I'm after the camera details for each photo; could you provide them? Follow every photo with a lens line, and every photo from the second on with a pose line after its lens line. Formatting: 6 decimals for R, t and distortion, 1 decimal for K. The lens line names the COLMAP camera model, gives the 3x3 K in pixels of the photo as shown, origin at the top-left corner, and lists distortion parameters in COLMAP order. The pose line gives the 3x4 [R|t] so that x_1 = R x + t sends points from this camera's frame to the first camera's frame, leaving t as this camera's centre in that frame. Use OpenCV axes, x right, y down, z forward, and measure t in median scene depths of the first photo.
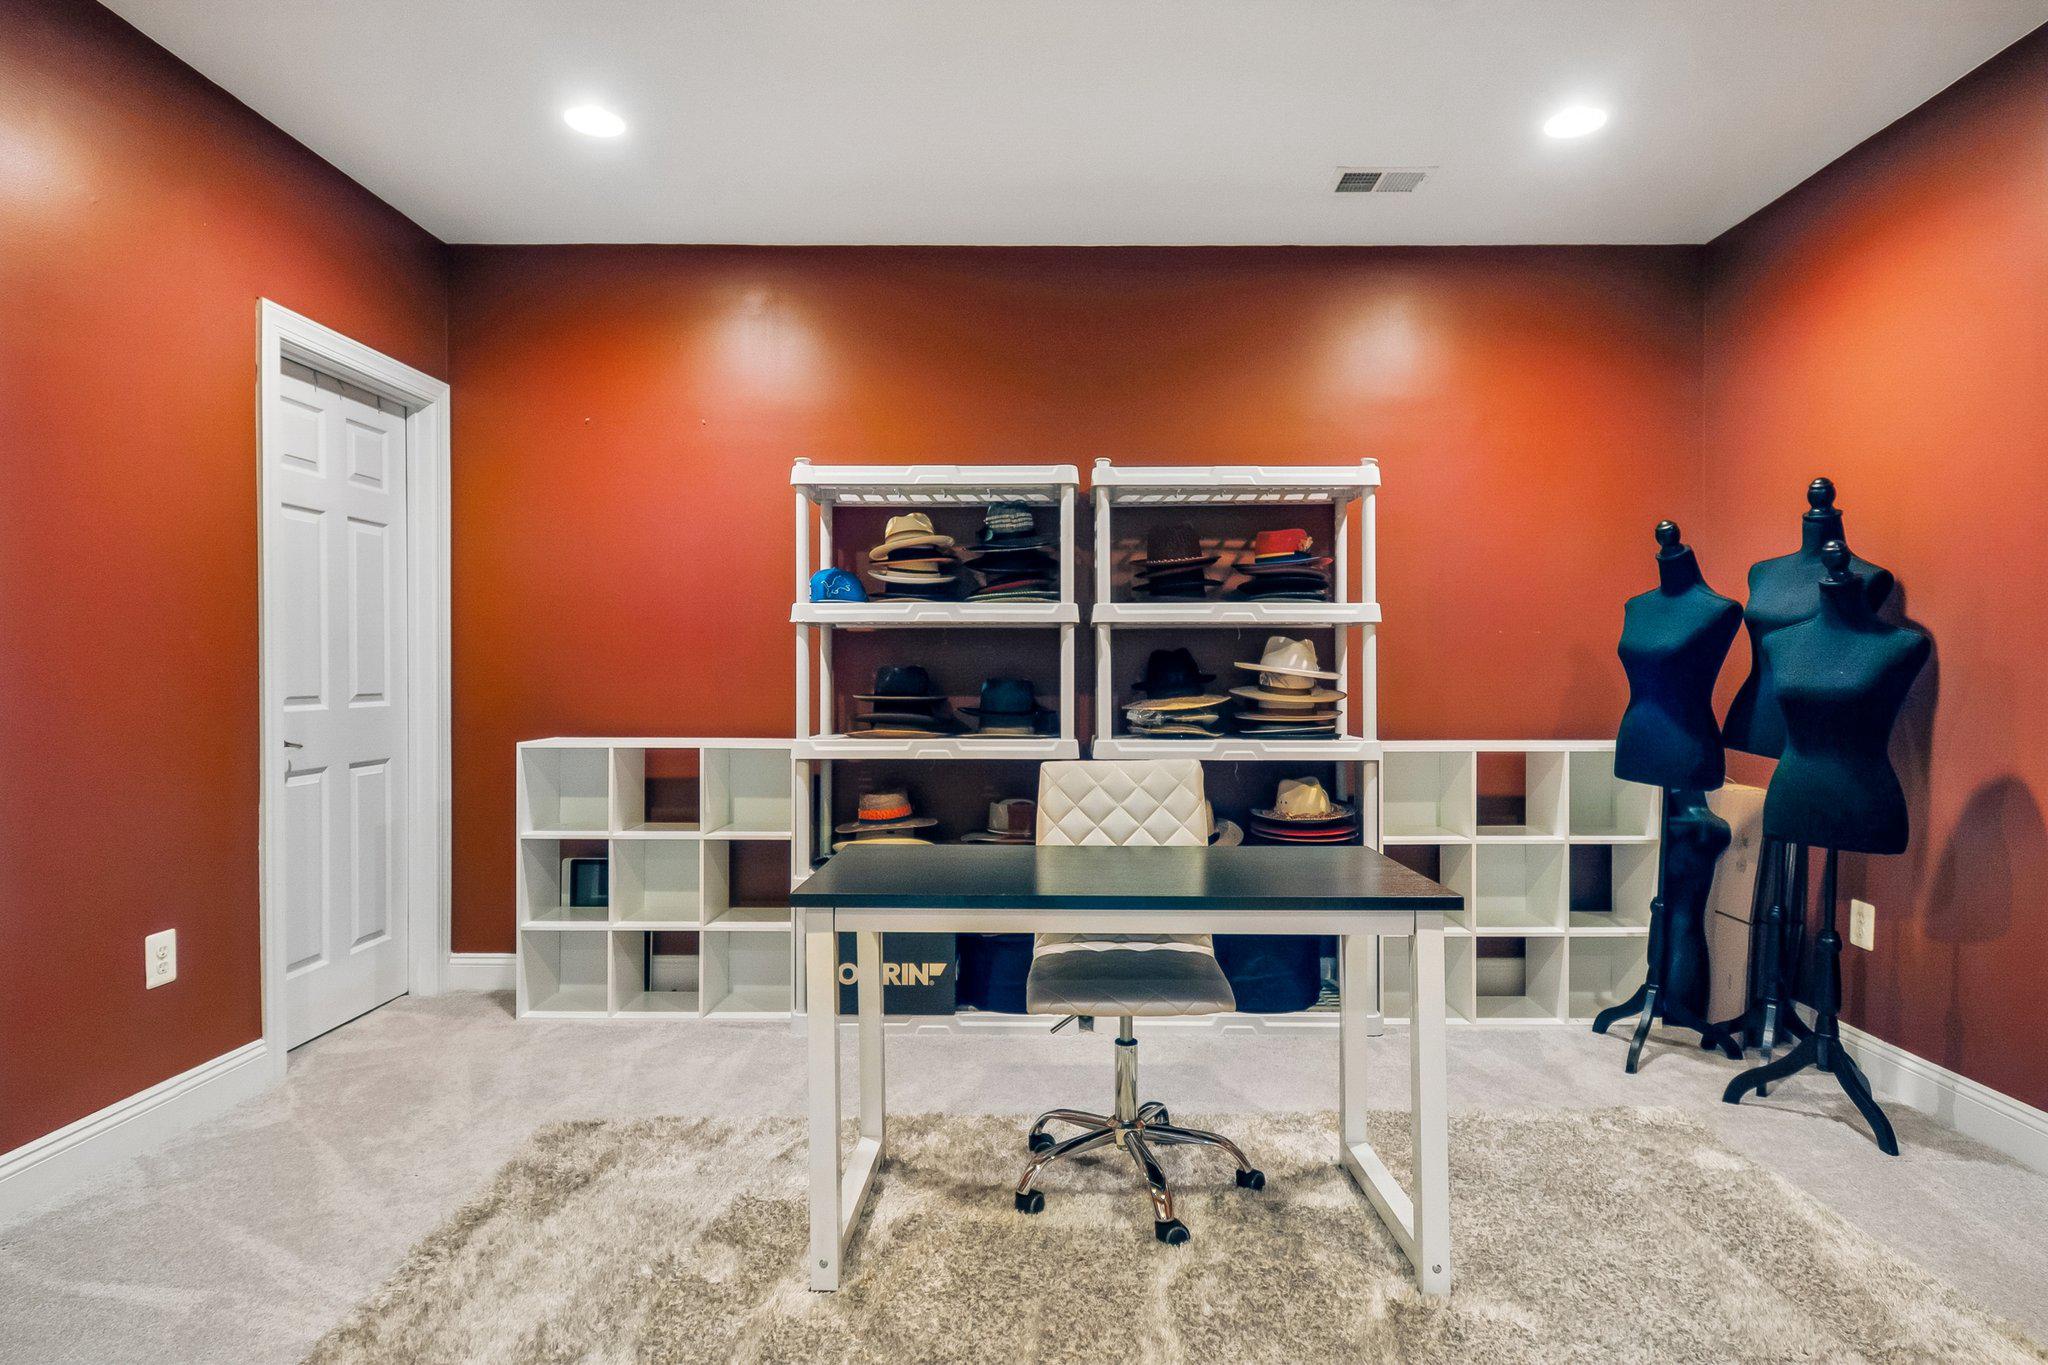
lens RADIAL K [[1159.5, 0, 1028.5], [0, 1159.5, 677.3], [0, 0, 1]] dist [0.004659, -0.001685]
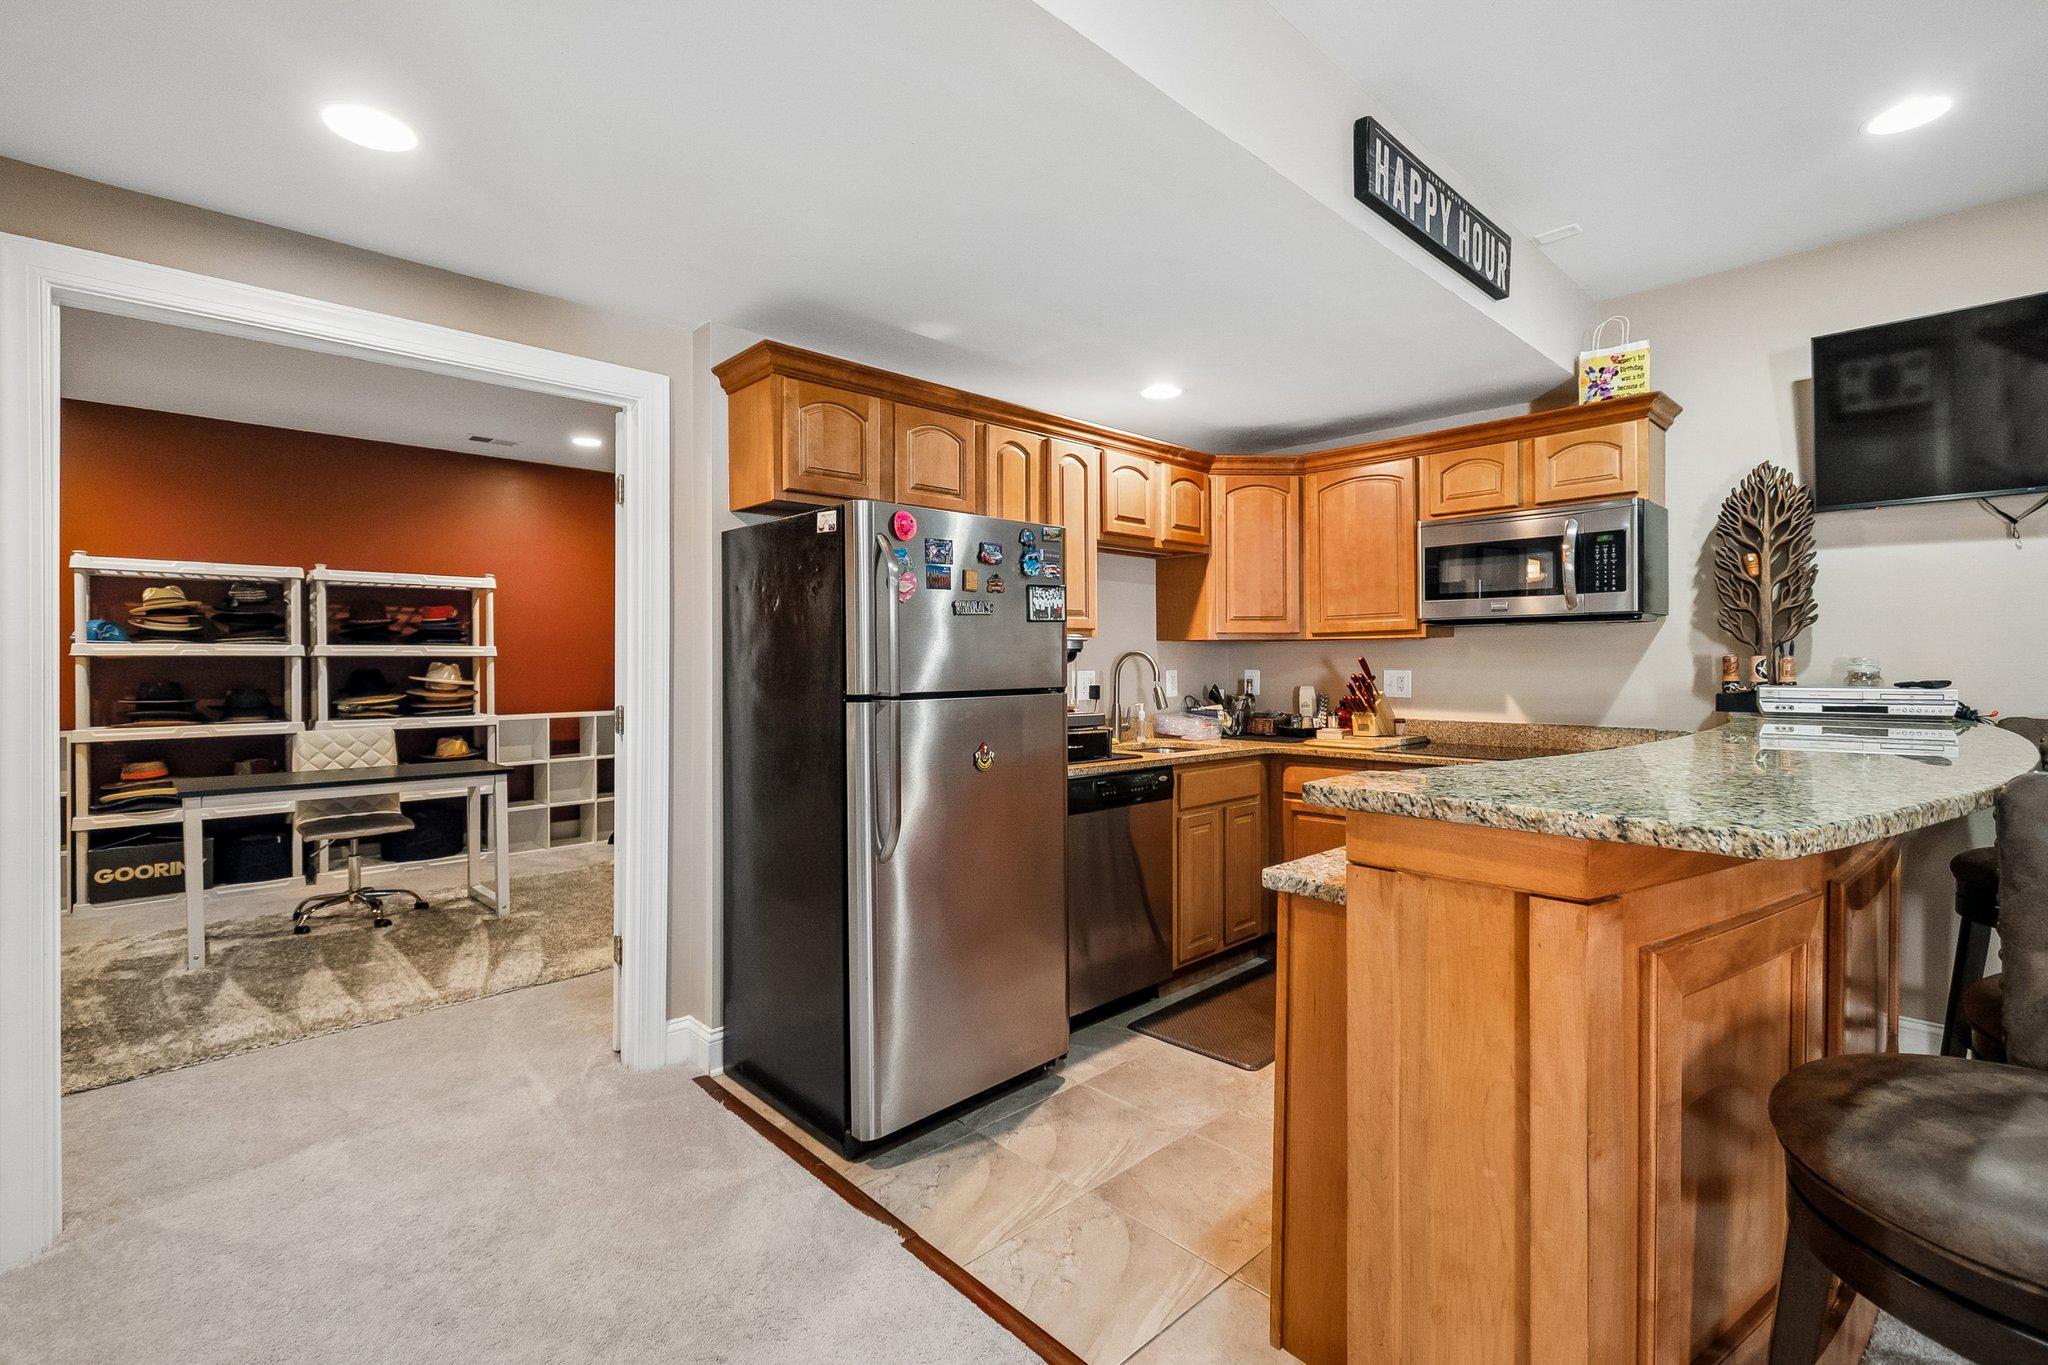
lens RADIAL K [[918.1, 0, 1042.8], [0, 918.1, 665.4], [0, 0, 1]] dist [0.009112, -0.002828]
pose [[0.705863, -0.005032, 0.708330, -0.153812], [0.006418, 0.999979, 0.000709, -0.025586], [-0.708319, 0.004045, 0.705881, -0.771964]]
